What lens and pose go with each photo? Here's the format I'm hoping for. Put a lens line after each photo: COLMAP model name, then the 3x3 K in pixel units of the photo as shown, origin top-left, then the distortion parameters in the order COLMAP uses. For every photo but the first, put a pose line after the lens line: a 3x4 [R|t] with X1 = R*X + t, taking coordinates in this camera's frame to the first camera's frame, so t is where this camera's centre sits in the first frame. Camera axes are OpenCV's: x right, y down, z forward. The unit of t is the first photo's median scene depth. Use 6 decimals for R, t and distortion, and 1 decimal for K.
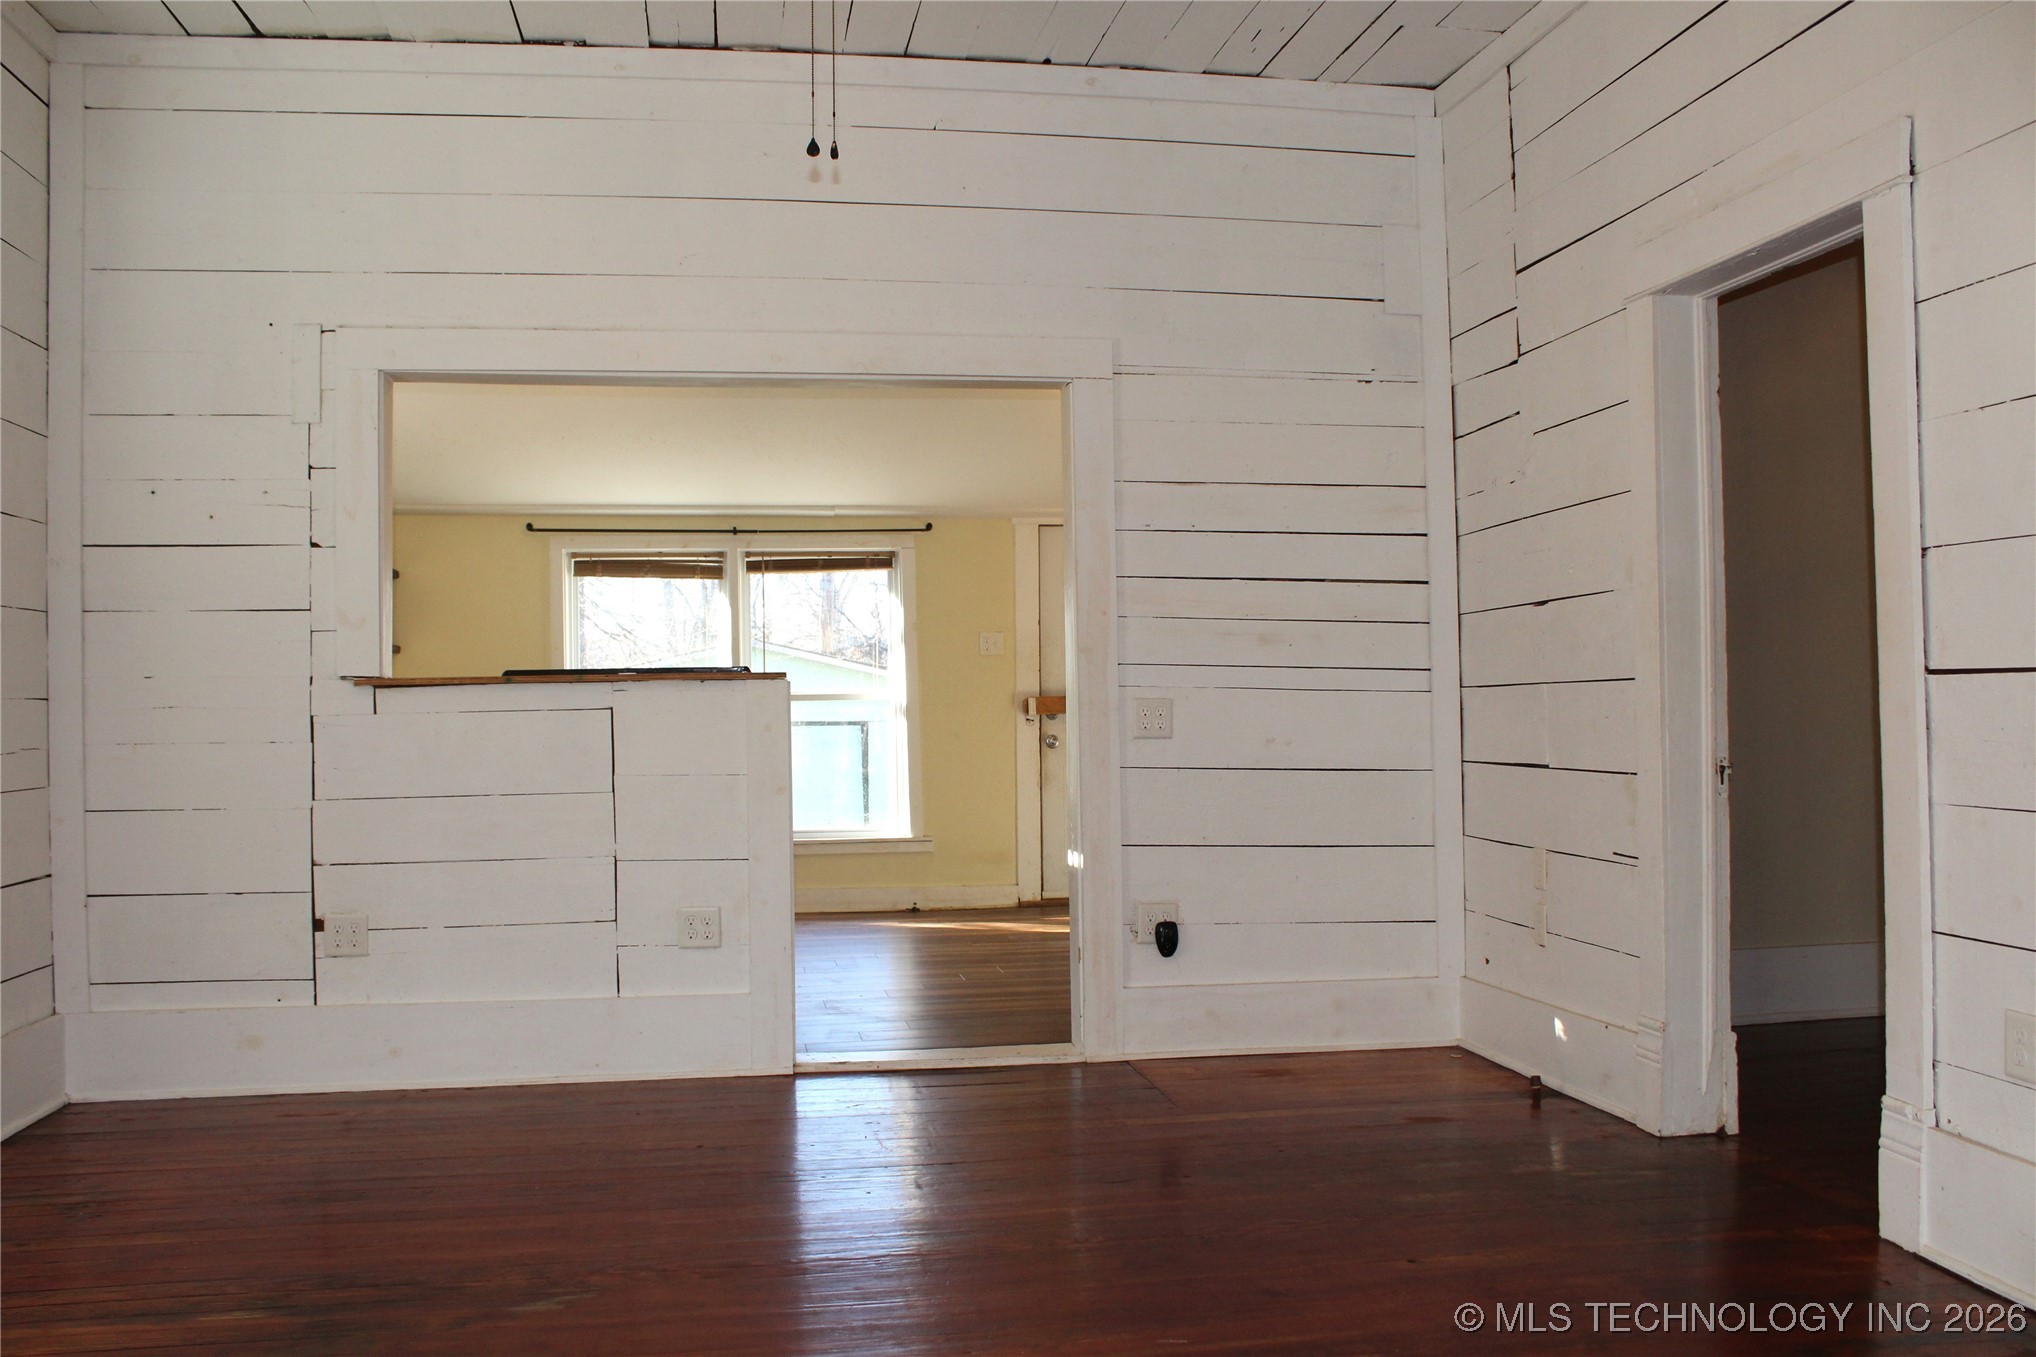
lens RADIAL K [[1794.5, 0, 1018.0], [0, 1794.5, 678.5], [0, 0, 1]] dist [-0.180508, 0.184399]
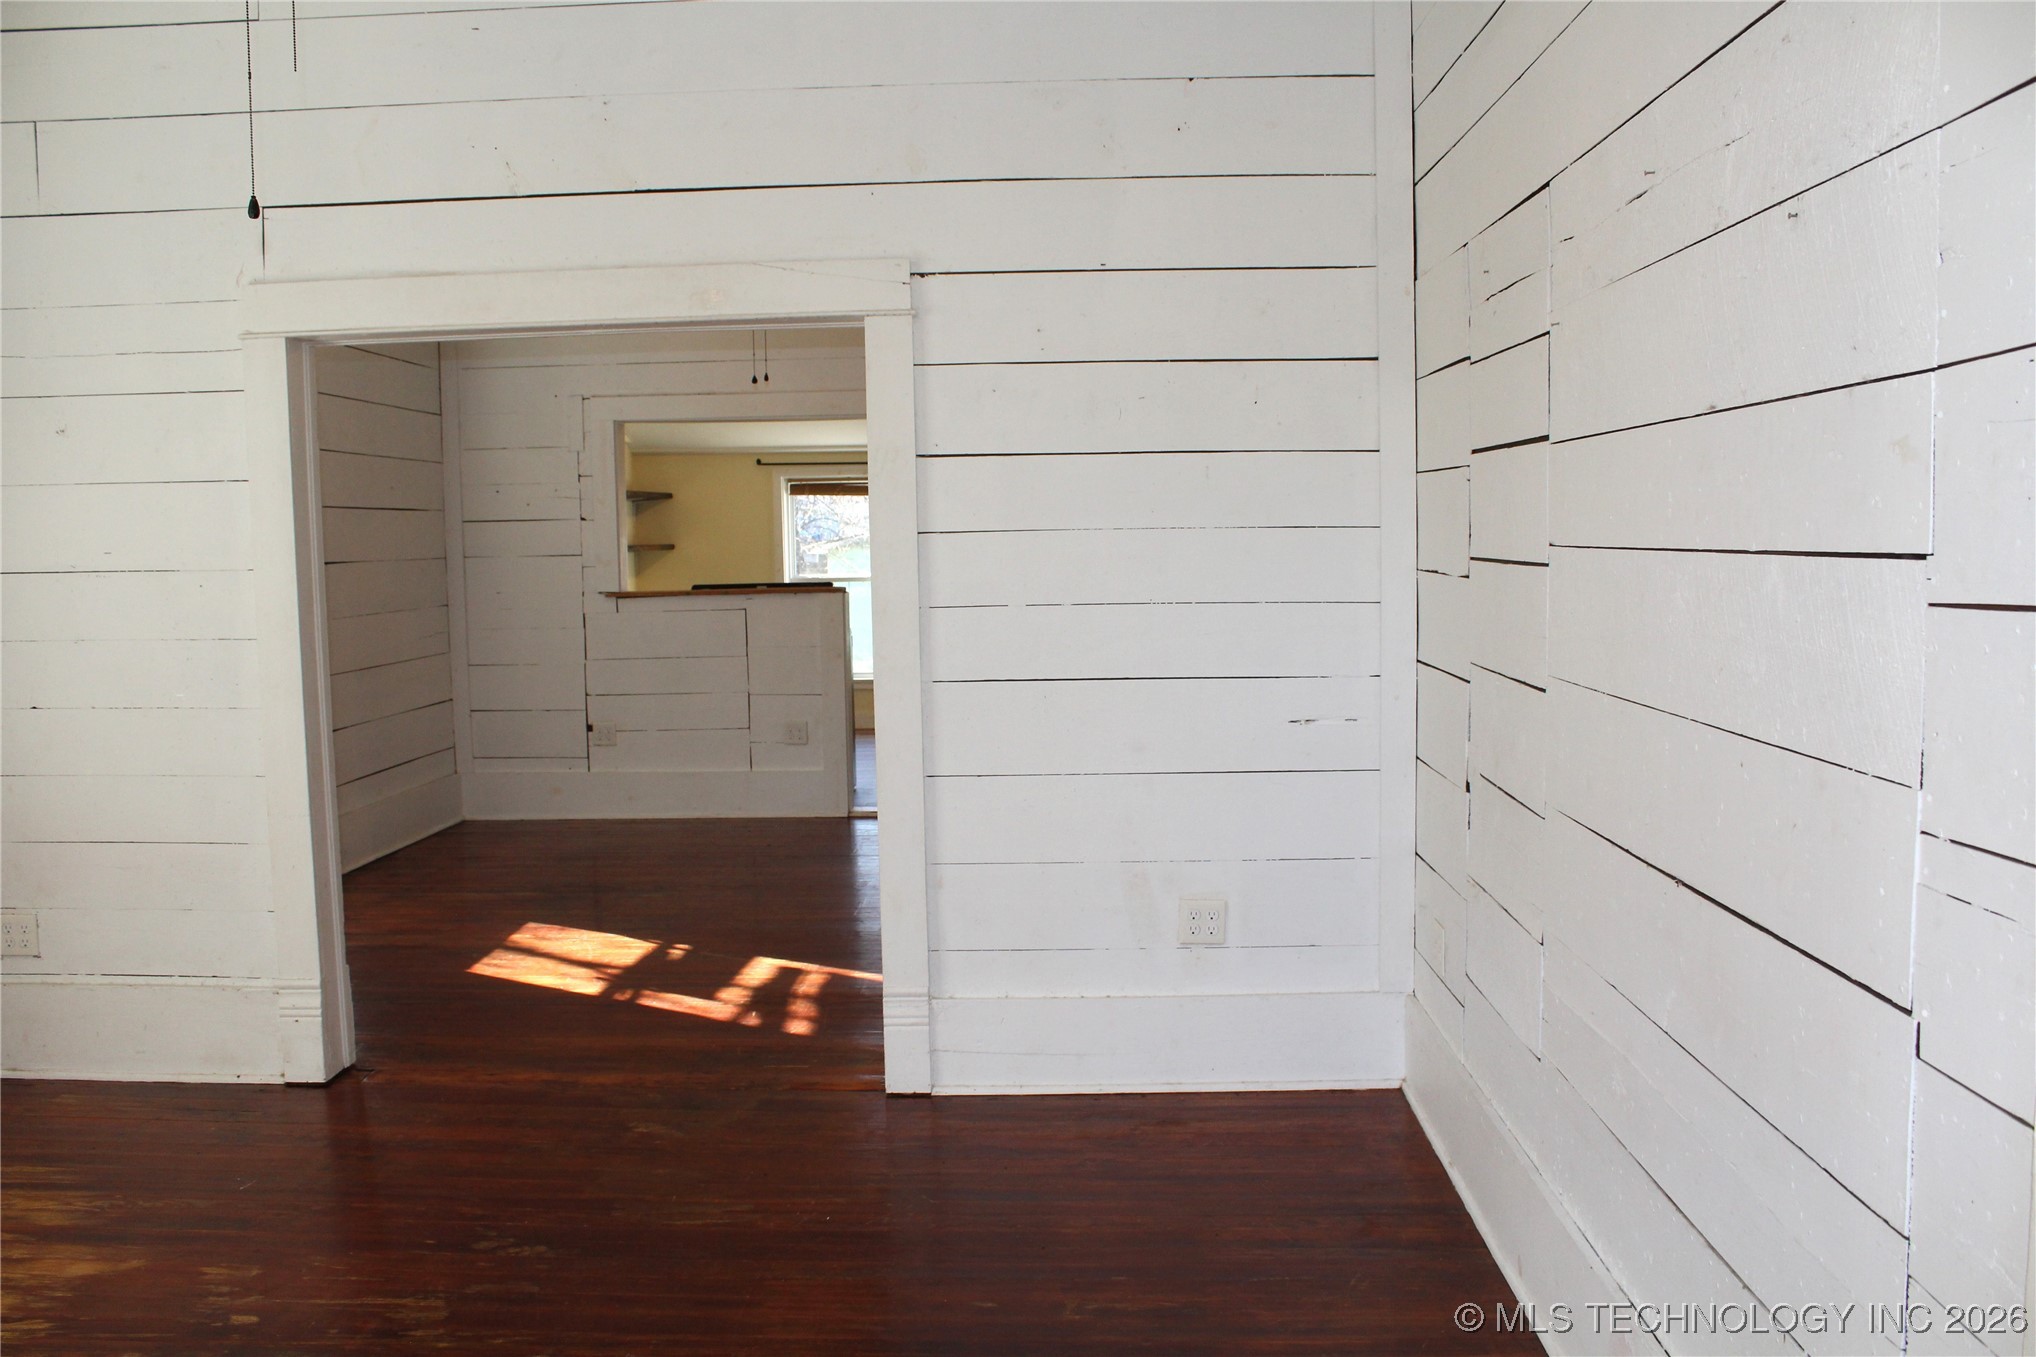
lens RADIAL K [[1689.3, 0, 996.4], [0, 1689.3, 676.3], [0, 0, 1]] dist [-0.166959, 0.143220]
pose [[0.978589, 0.017160, -0.205109, 0.373084], [0.003872, 0.994807, 0.101703, -0.089027], [0.205790, -0.100320, 0.973441, -0.609687]]
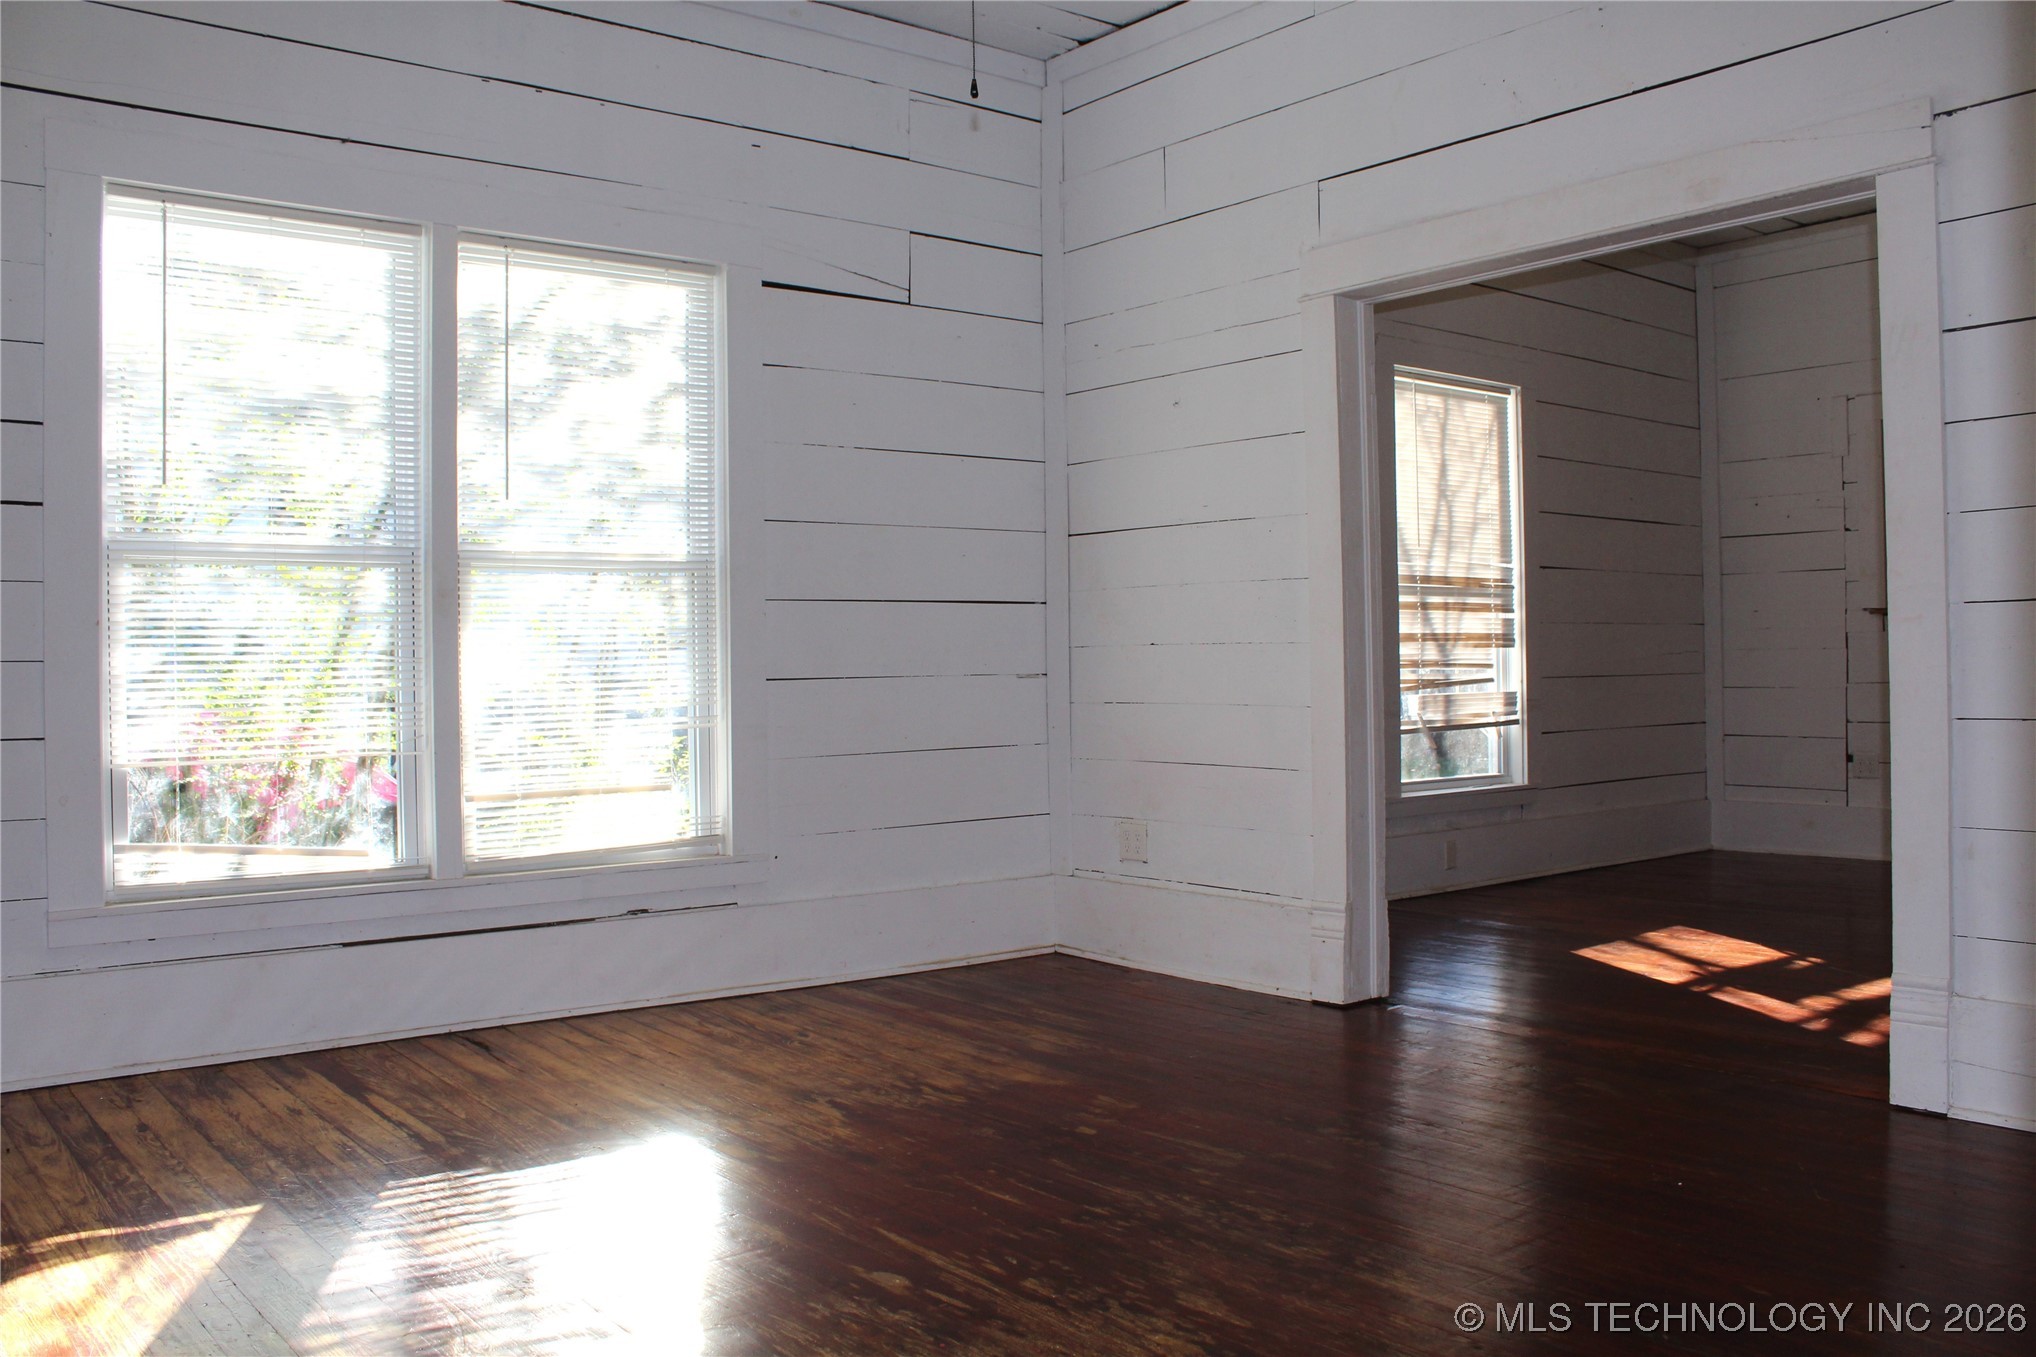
lens RADIAL K [[1689.3, 0, 996.4], [0, 1689.3, 676.3], [0, 0, 1]] dist [-0.166959, 0.143220]
pose [[0.489023, 0.014737, -0.872146, 0.555206], [0.019819, 0.999411, 0.028001, 0.003612], [0.872046, -0.030978, 0.488443, -0.465320]]
